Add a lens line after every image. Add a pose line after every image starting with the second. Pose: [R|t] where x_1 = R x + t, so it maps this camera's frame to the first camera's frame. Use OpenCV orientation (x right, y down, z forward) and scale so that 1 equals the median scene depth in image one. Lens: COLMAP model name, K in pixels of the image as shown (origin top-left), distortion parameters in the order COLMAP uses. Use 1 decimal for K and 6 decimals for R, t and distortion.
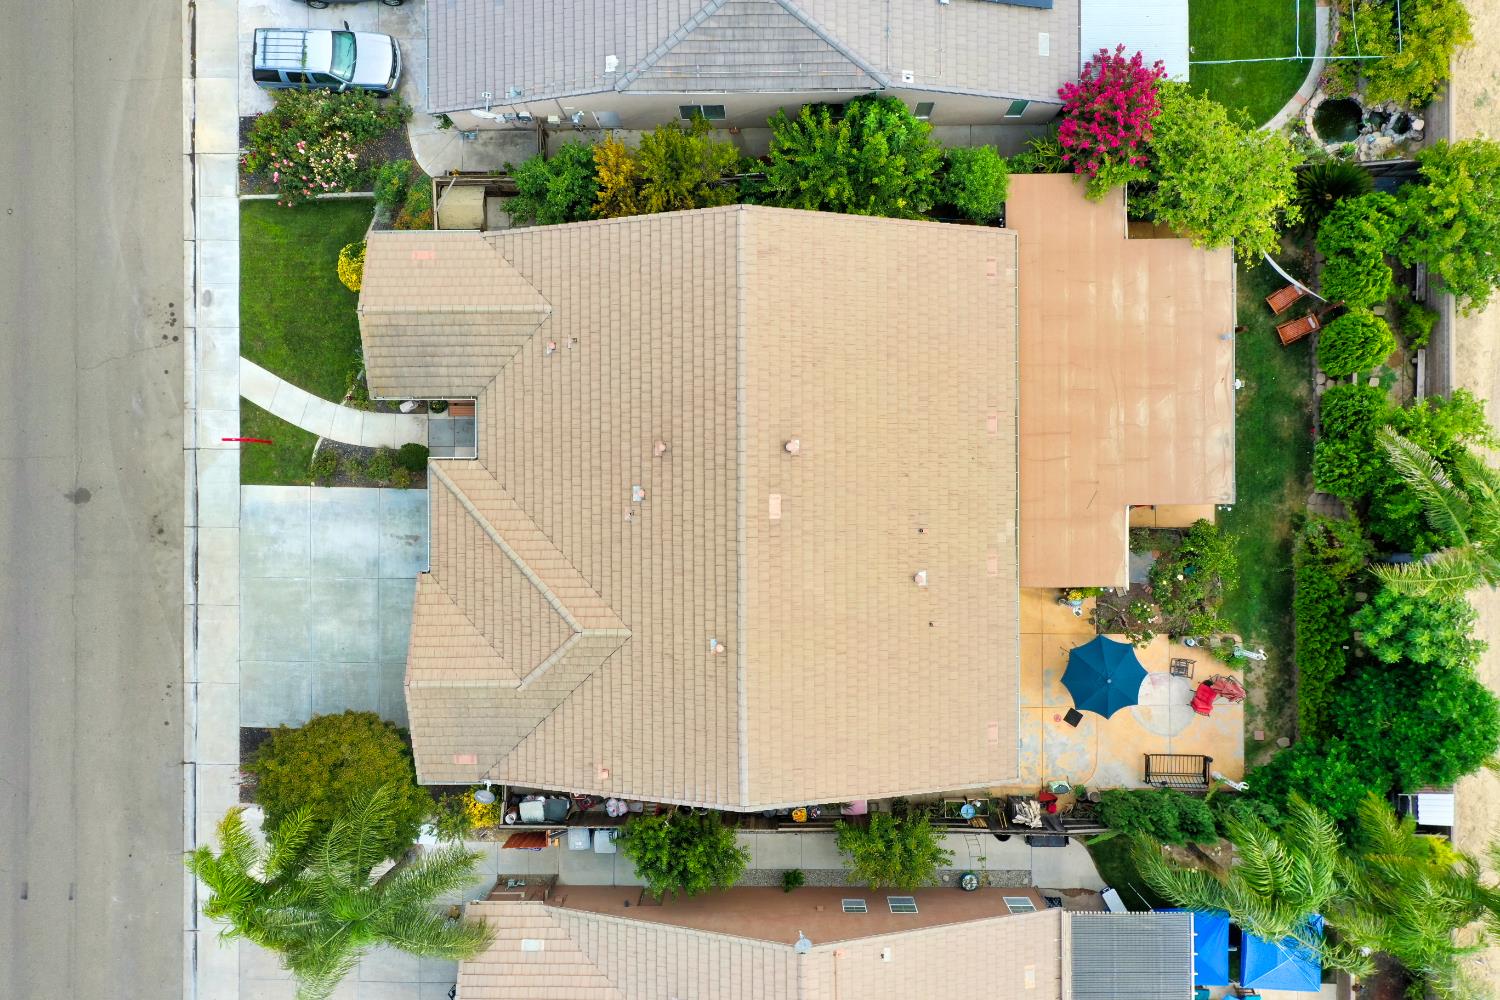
lens RADIAL K [[1180.0, 0, 750.0], [0, 1180.0, 500.0], [0, 0, 1]] dist [0.011577, 0.001641]
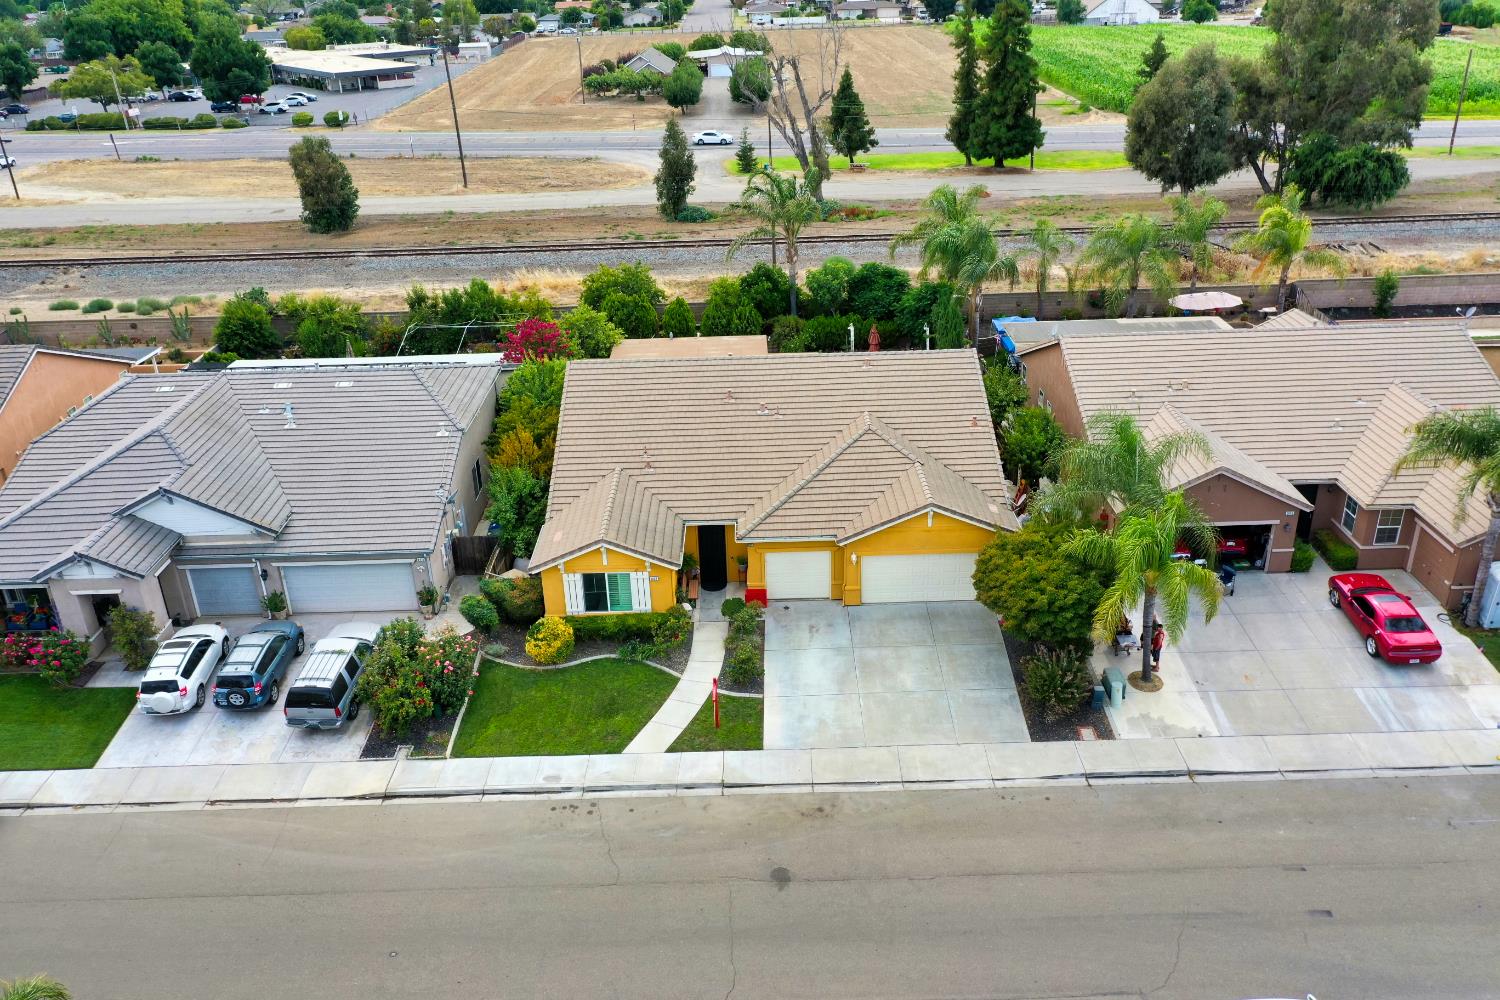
lens RADIAL K [[1180.0, 0, 750.0], [0, 1180.0, 500.0], [0, 0, 1]] dist [0.011577, 0.001641]
pose [[-0.002912, -0.408848, 0.912598, -1.178738], [0.999470, -0.030769, -0.010596, -0.007656], [0.032412, 0.912084, 0.408721, 0.456964]]
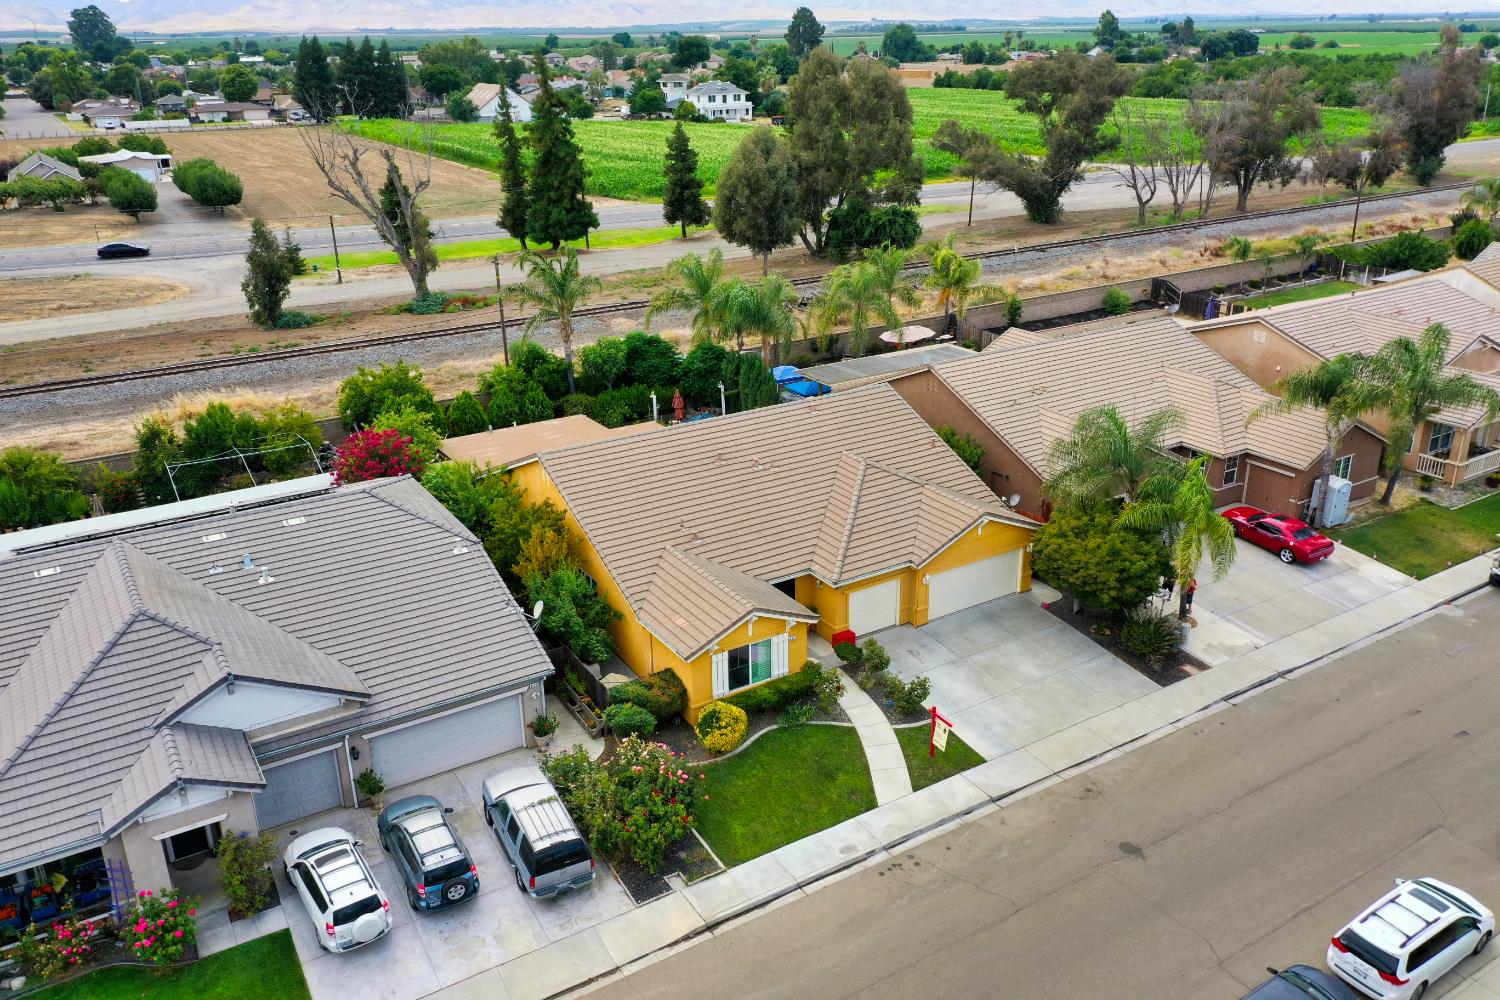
lens RADIAL K [[1180.0, 0, 750.0], [0, 1180.0, 500.0], [0, 0, 1]] dist [0.011577, 0.001641]
pose [[-0.526009, -0.286427, 0.800796, -1.025165], [0.850022, -0.207927, 0.483972, -0.585692], [0.027885, 0.935268, 0.352841, 0.470001]]
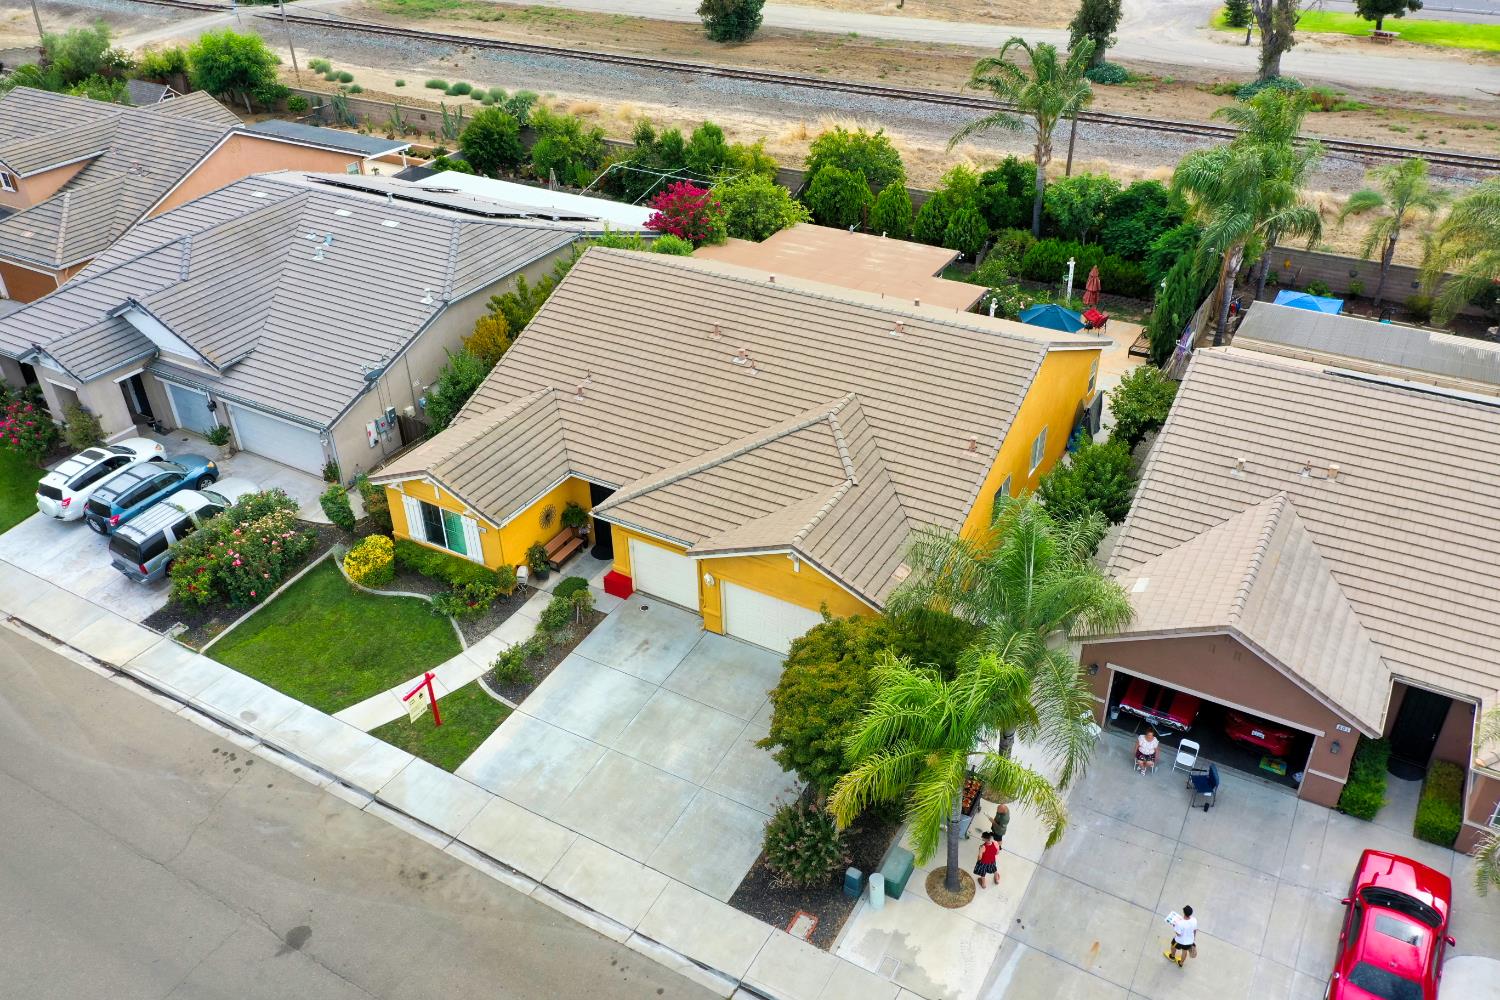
lens RADIAL K [[1180.0, 0, 750.0], [0, 1180.0, 500.0], [0, 0, 1]] dist [0.011577, 0.001641]
pose [[0.503901, -0.460832, 0.730559, -0.807013], [0.863709, 0.259517, -0.432039, 0.432271], [0.009505, 0.848696, 0.528796, 0.455641]]
